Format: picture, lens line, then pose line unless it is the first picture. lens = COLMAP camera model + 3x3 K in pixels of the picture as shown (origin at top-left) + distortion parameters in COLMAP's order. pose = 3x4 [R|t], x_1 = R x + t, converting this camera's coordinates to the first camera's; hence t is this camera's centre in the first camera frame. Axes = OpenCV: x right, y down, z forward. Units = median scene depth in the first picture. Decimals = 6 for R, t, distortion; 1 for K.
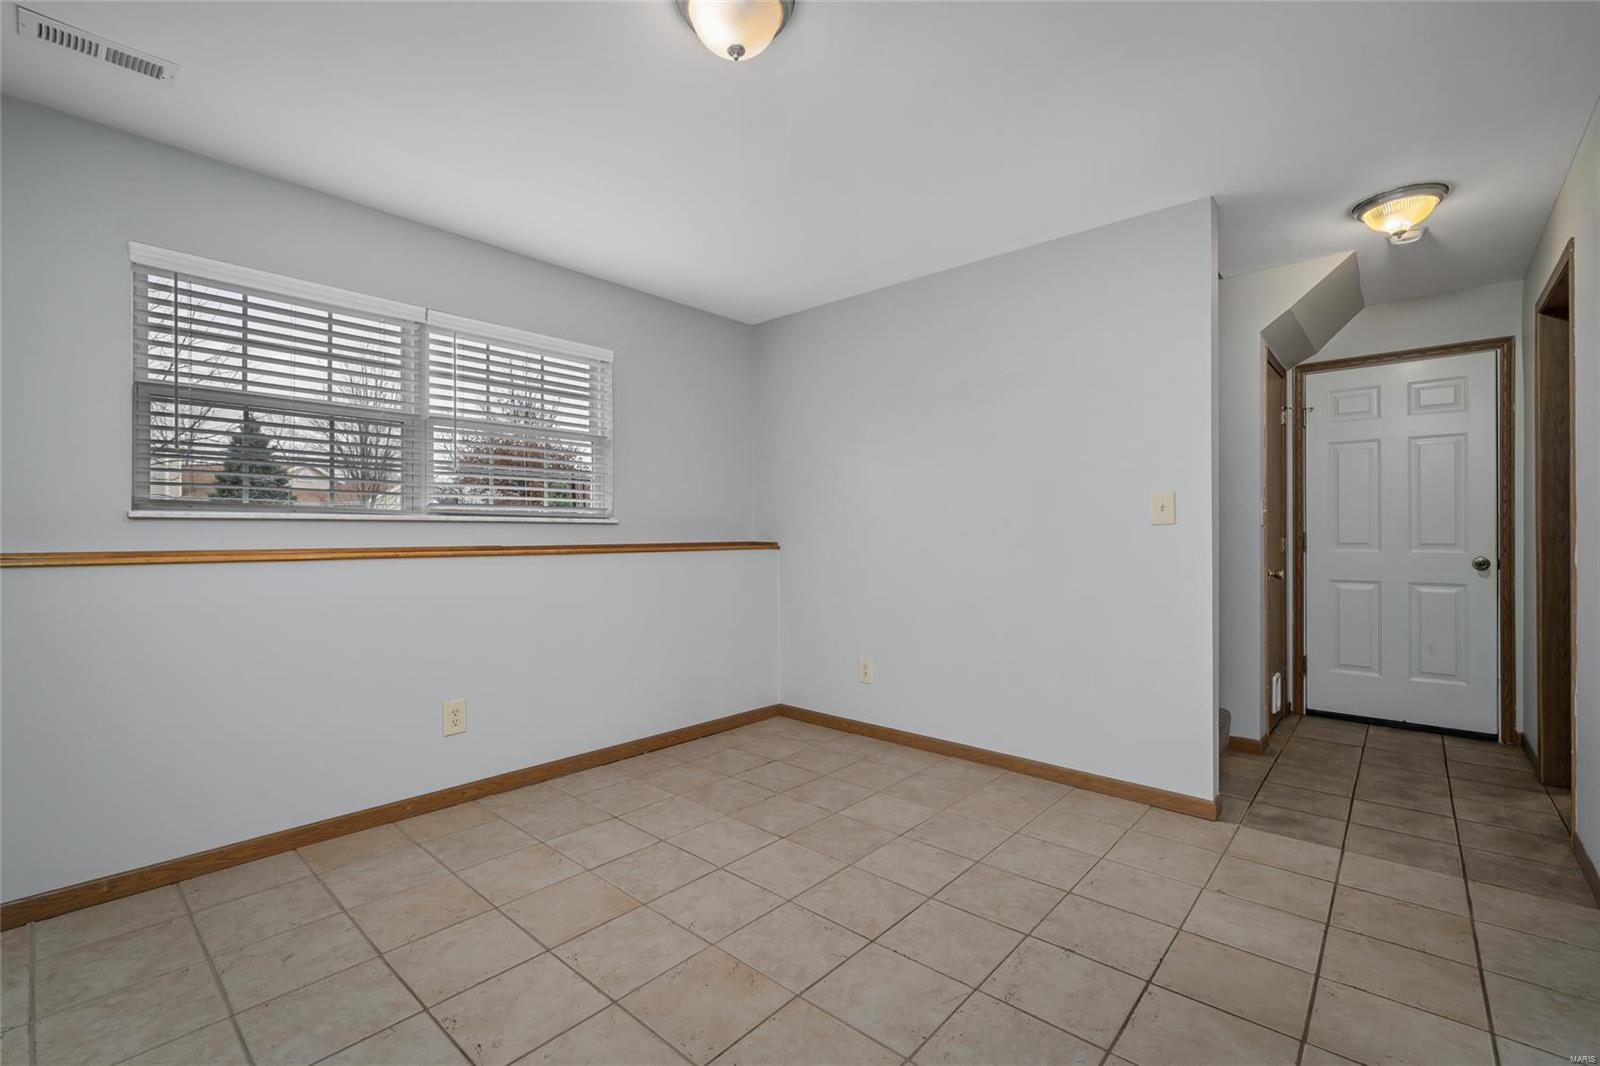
lens RADIAL K [[695.7, 0, 792.6], [0, 695.7, 527.5], [0, 0, 1]] dist [0.000206, 0.000404]
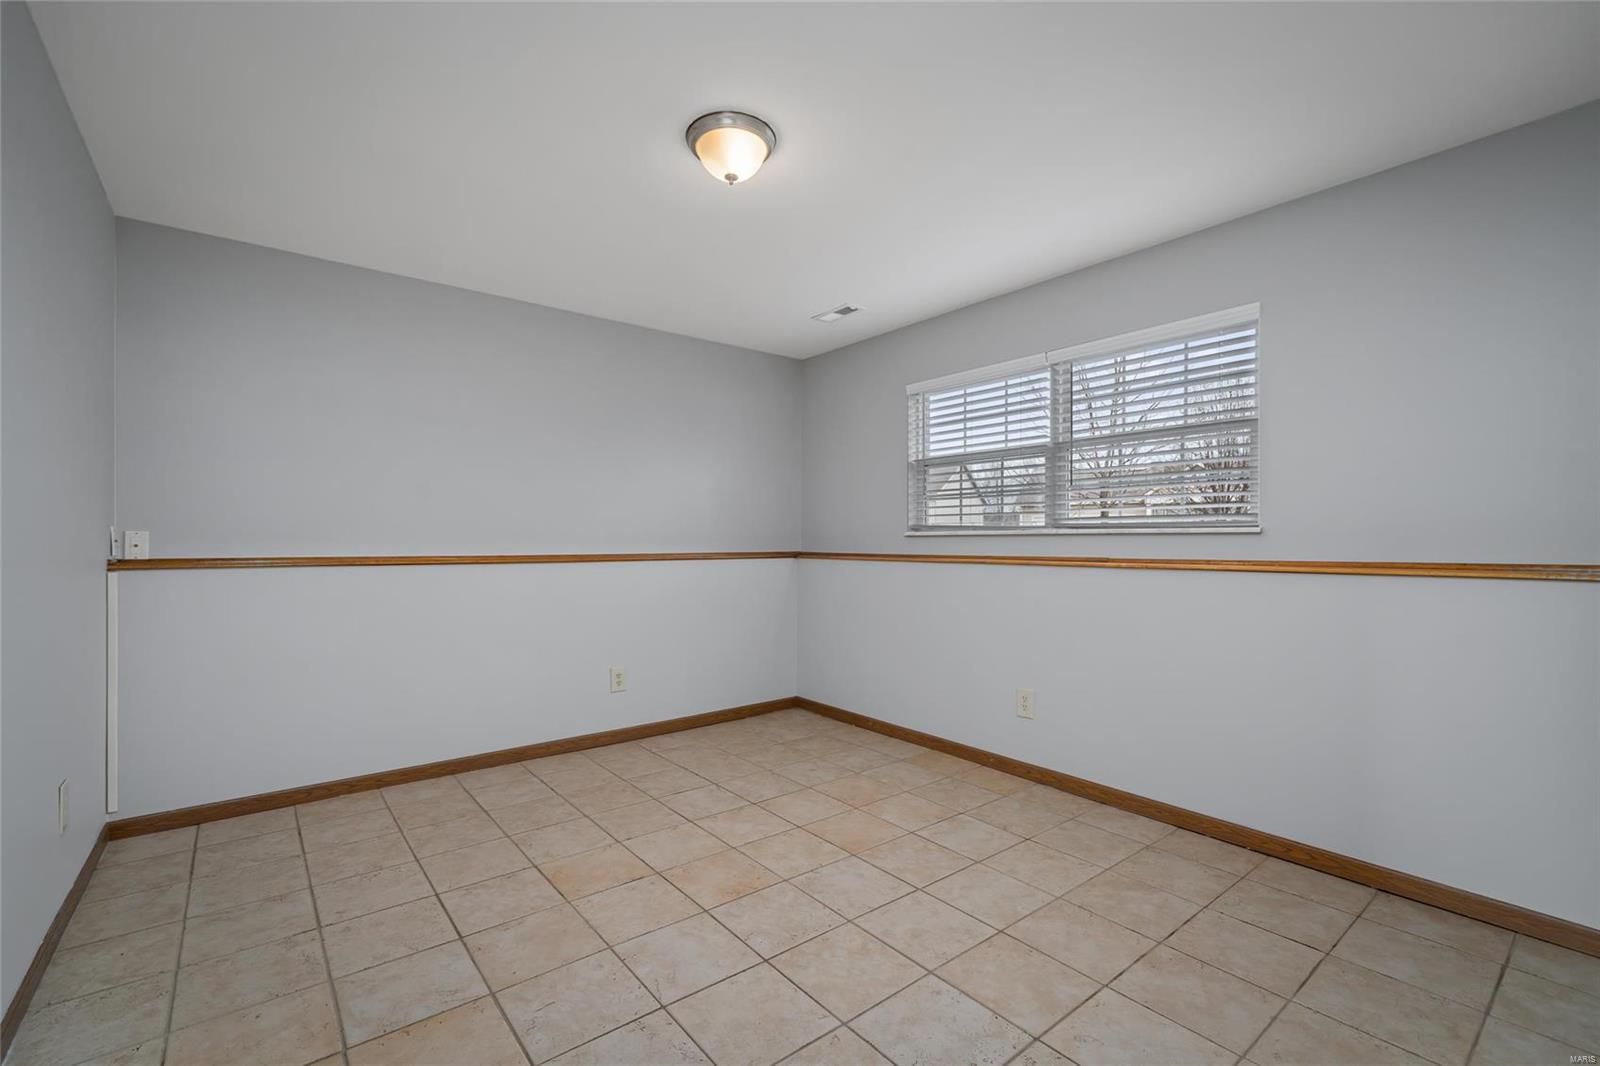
lens RADIAL K [[695.7, 0, 793.2], [0, 695.7, 541.2], [0, 0, 1]] dist [0.000206, 0.000404]
pose [[-0.169538, -0.002755, -0.985520, 0.739987], [0.004344, 0.999984, -0.003543, 0.004578], [0.985514, -0.004882, -0.169524, 0.829347]]
